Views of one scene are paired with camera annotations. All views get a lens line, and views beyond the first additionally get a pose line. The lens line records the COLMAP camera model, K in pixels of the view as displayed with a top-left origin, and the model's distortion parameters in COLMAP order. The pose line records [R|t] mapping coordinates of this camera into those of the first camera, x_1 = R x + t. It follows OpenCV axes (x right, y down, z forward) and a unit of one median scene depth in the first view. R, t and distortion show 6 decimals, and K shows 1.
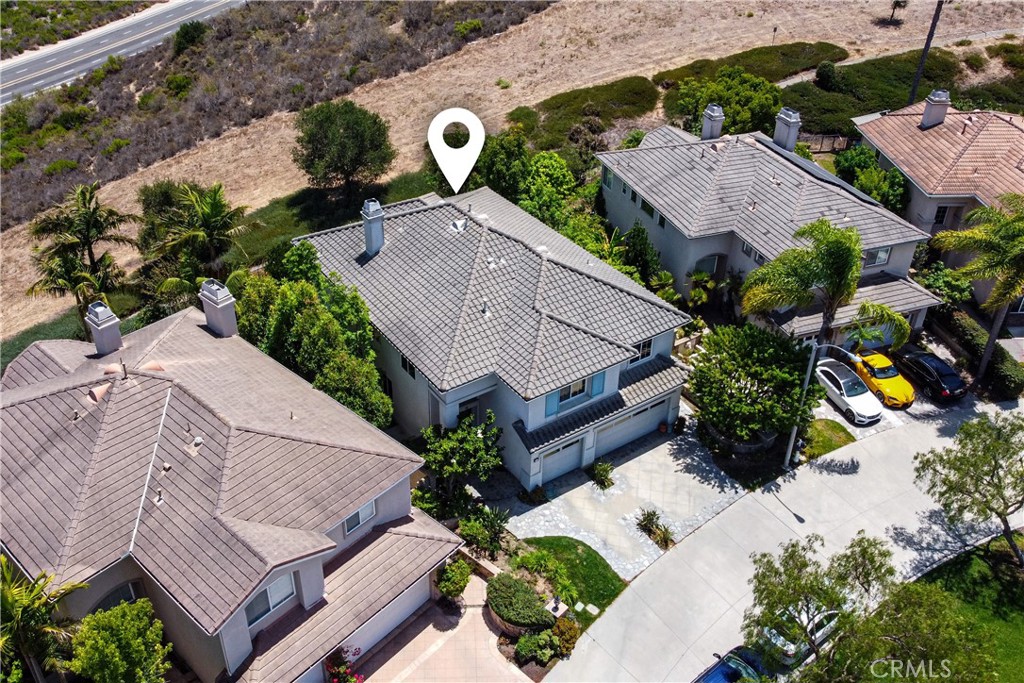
lens RADIAL K [[826.6, 0, 455.3], [0, 826.6, 311.6], [0, 0, 1]] dist [-0.005761, -0.006339]
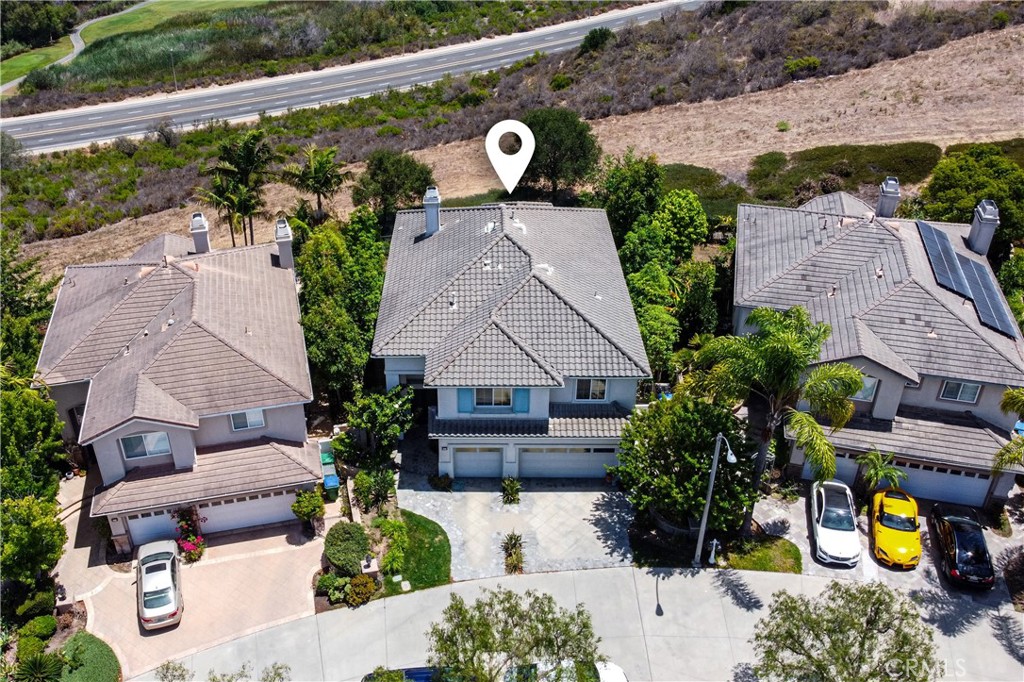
lens RADIAL K [[826.6, 0, 434.9], [0, 826.6, 332.6], [0, 0, 1]] dist [-0.005761, -0.006339]
pose [[0.824220, 0.292865, -0.484655, 0.533411], [-0.288654, 0.953621, 0.085355, -0.048069], [0.487175, 0.069546, 0.870531, 0.052471]]
